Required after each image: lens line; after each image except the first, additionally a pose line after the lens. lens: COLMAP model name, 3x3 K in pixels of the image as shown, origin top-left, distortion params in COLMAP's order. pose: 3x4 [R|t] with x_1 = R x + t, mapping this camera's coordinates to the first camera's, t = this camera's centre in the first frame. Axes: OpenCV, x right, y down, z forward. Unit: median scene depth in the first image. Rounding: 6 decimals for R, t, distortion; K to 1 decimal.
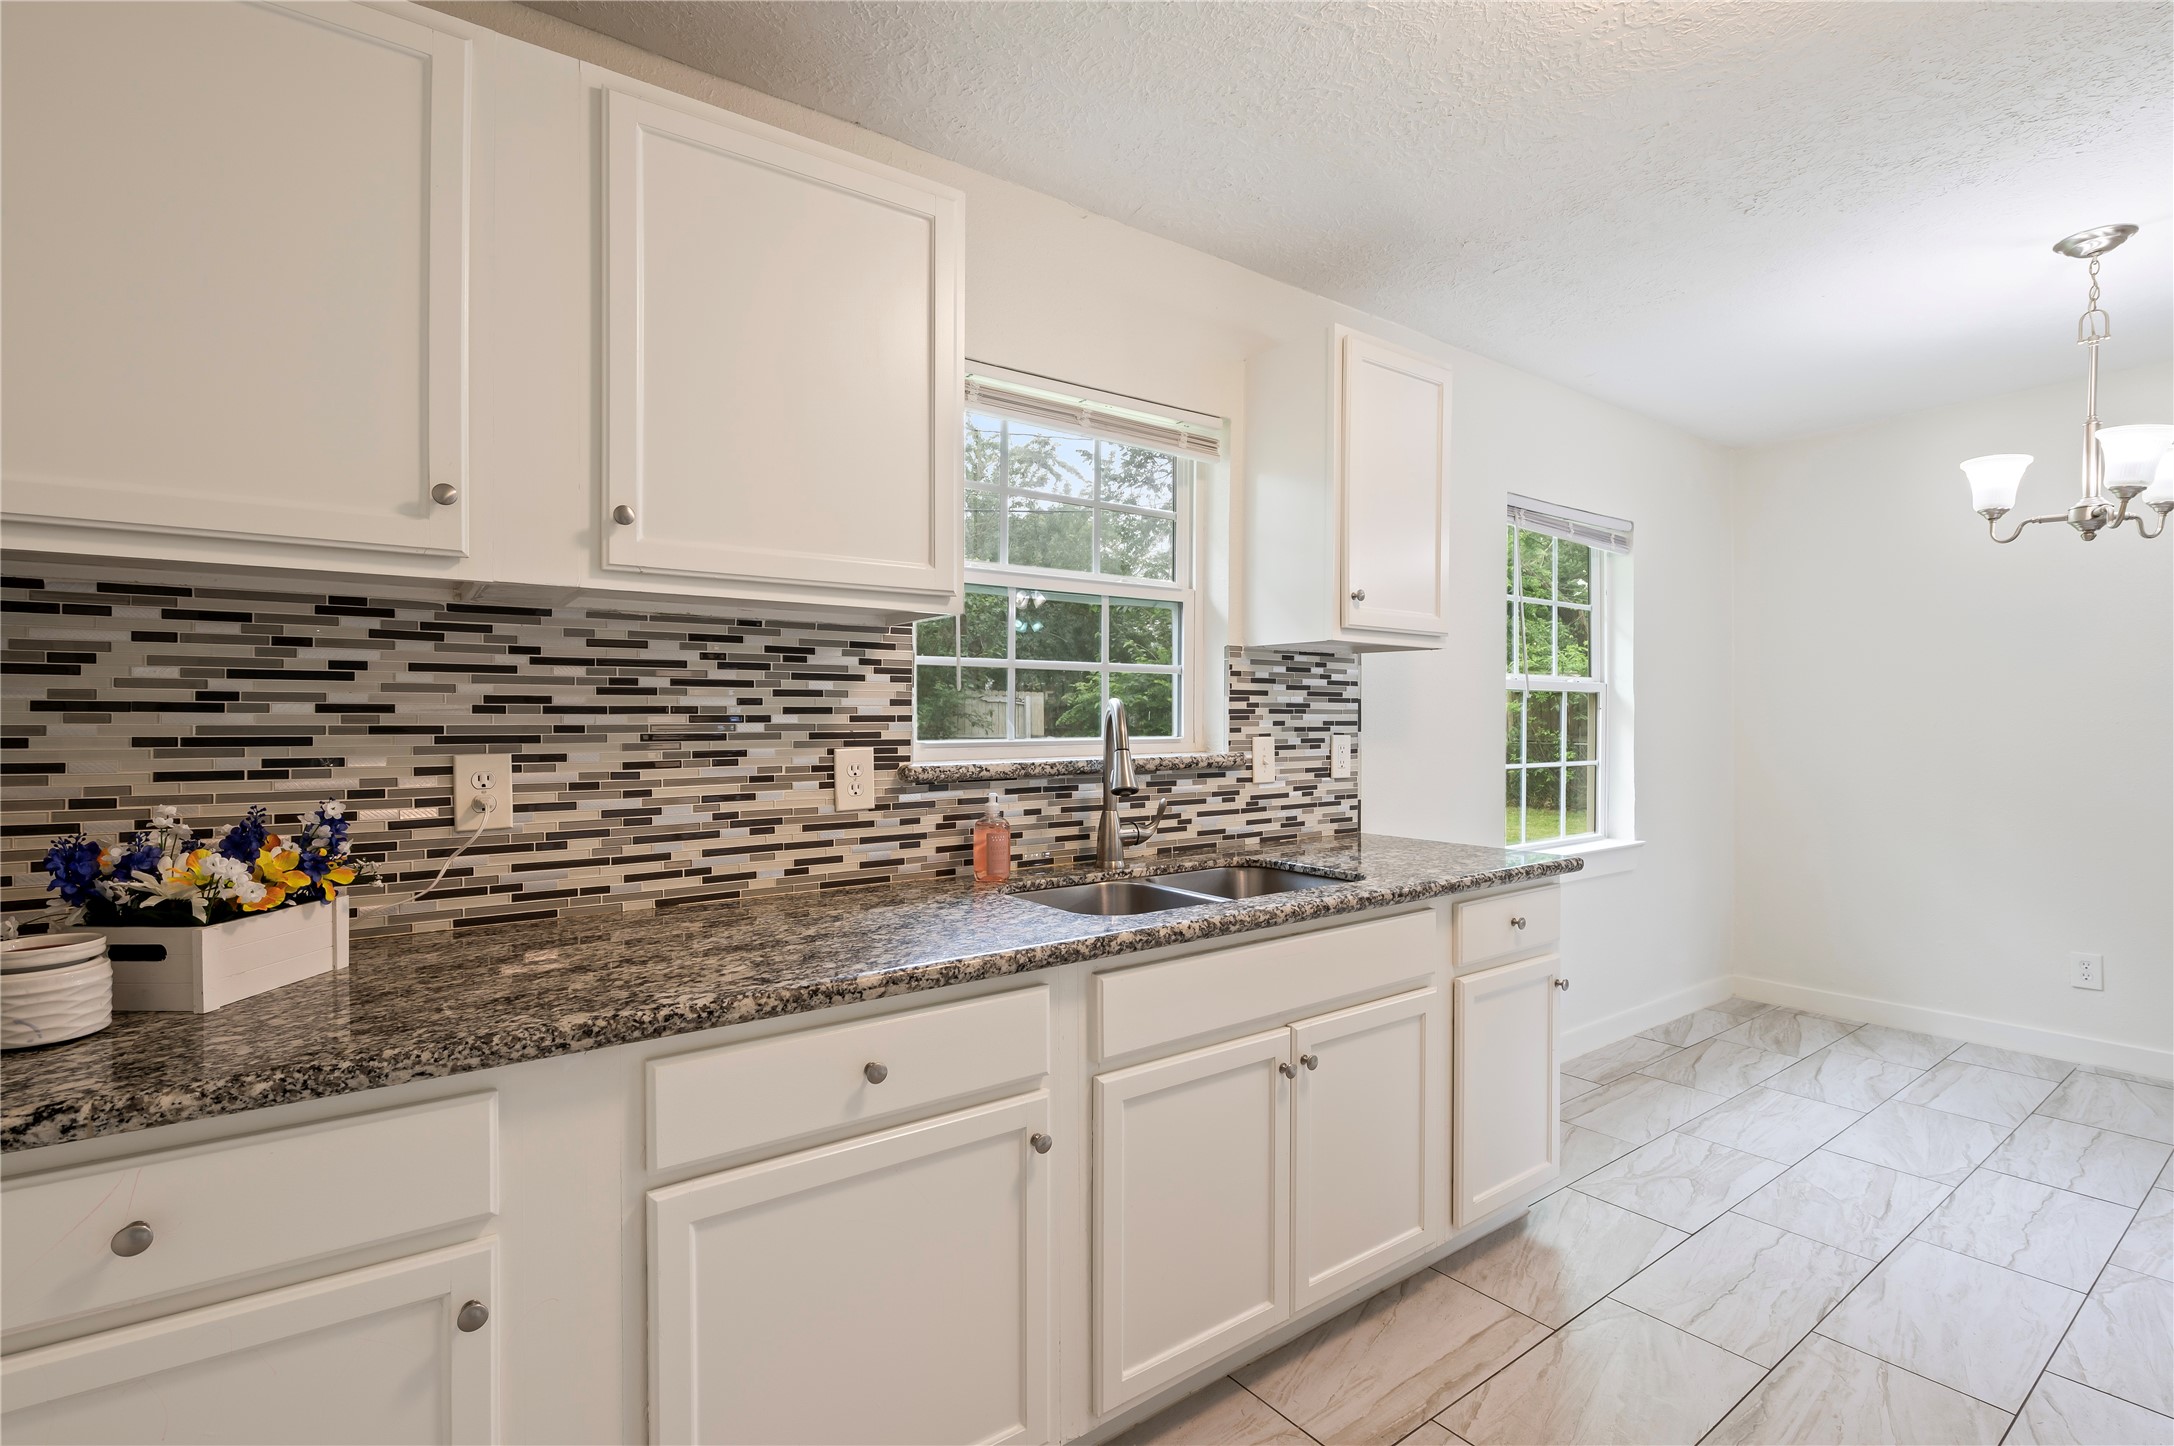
lens RADIAL K [[962.0, 0, 1099.7], [0, 962.0, 721.2], [0, 0, 1]] dist [-0.002916, -0.000684]
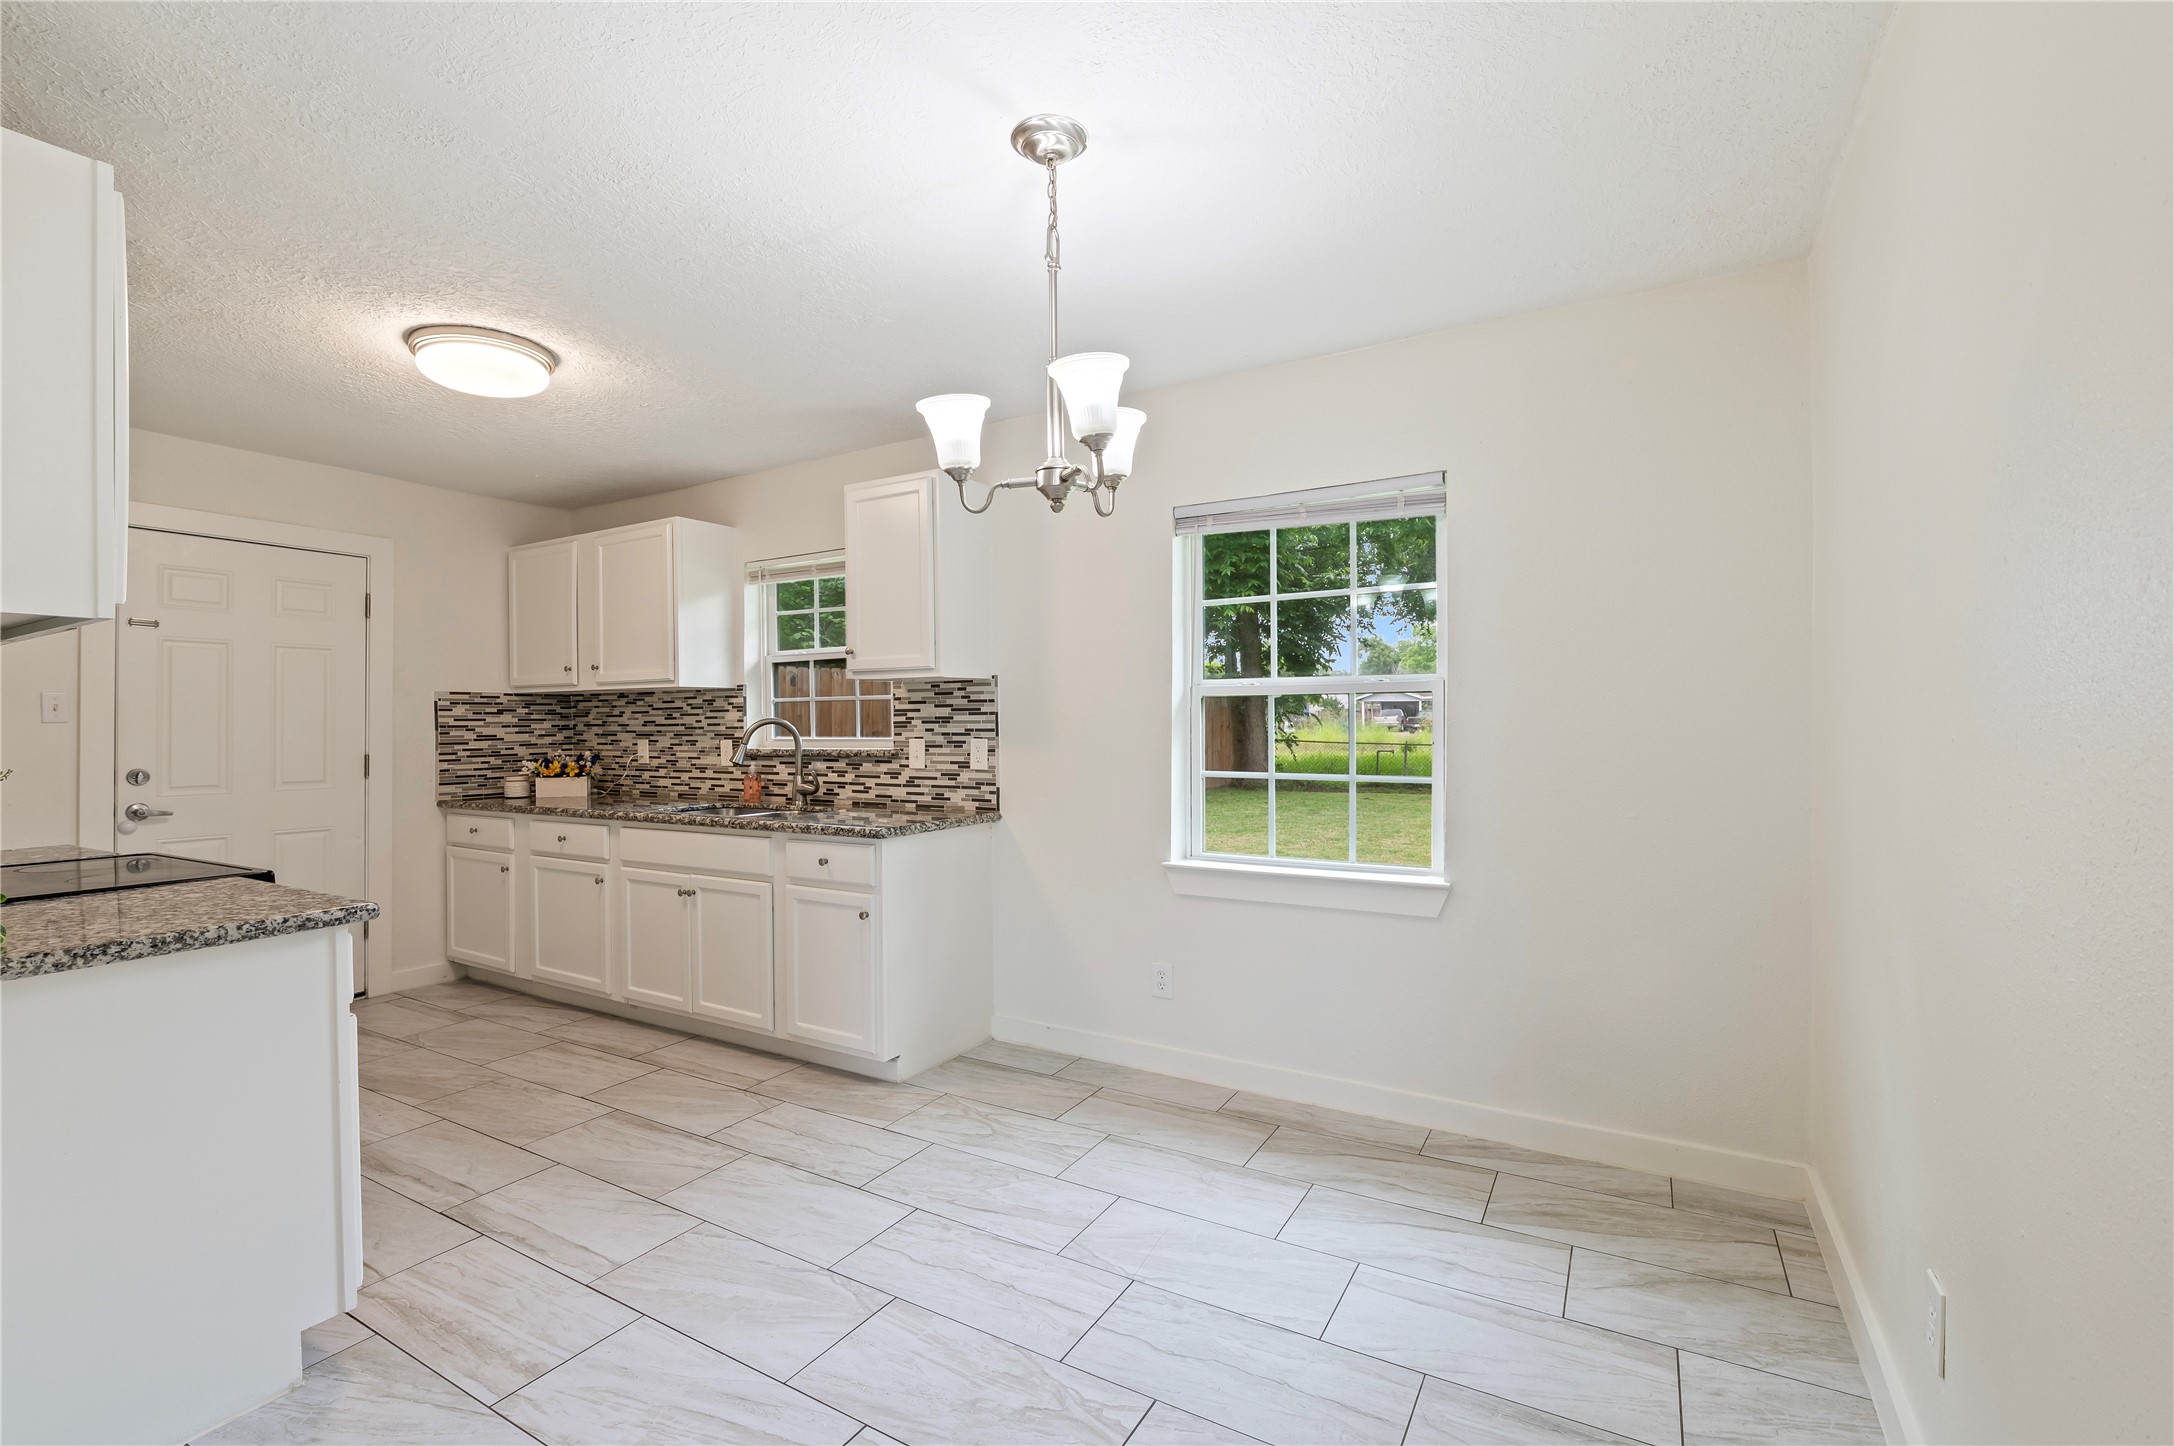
lens RADIAL K [[918.8, 0, 1147.6], [0, 918.8, 724.2], [0, 0, 1]] dist [-0.004340, -0.001388]
pose [[0.443147, 0.002645, -0.896445, 1.714827], [0.006548, 0.999959, 0.006187, -0.014511], [0.896425, -0.008611, 0.443112, 0.706599]]
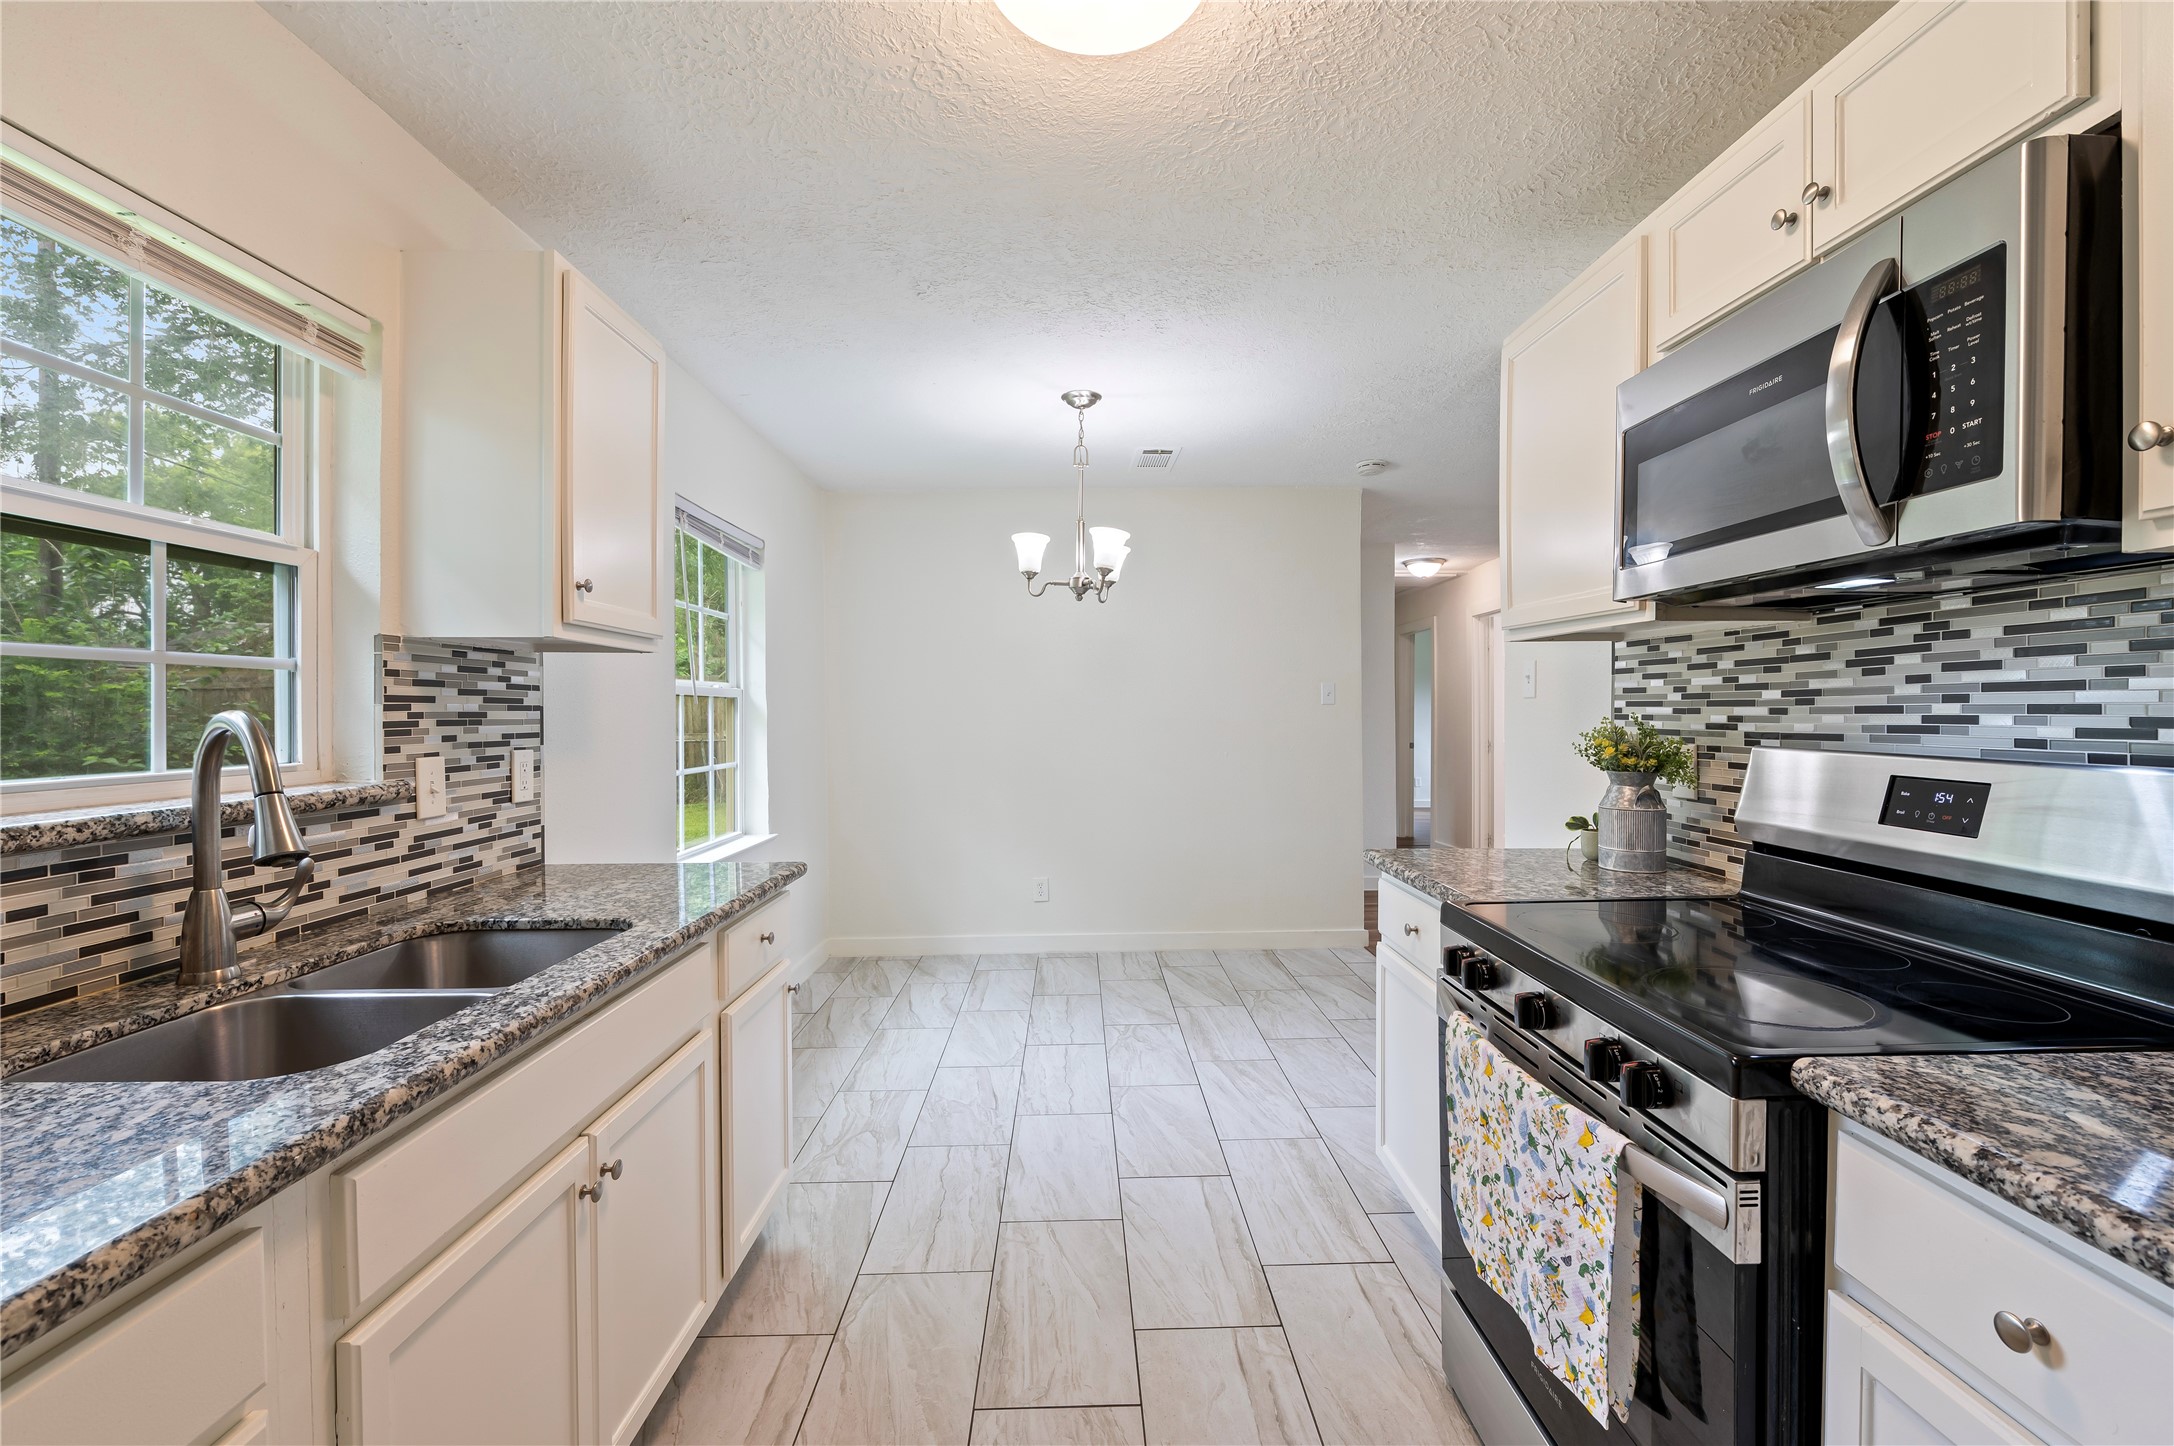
lens RADIAL K [[918.8, 0, 1065.5], [0, 918.8, 720.8], [0, 0, 1]] dist [-0.004340, -0.001388]
pose [[0.596792, -0.010275, 0.802331, -0.115306], [0.006680, 0.999947, 0.007838, -0.015363], [-0.802369, 0.000682, 0.596828, 0.171374]]
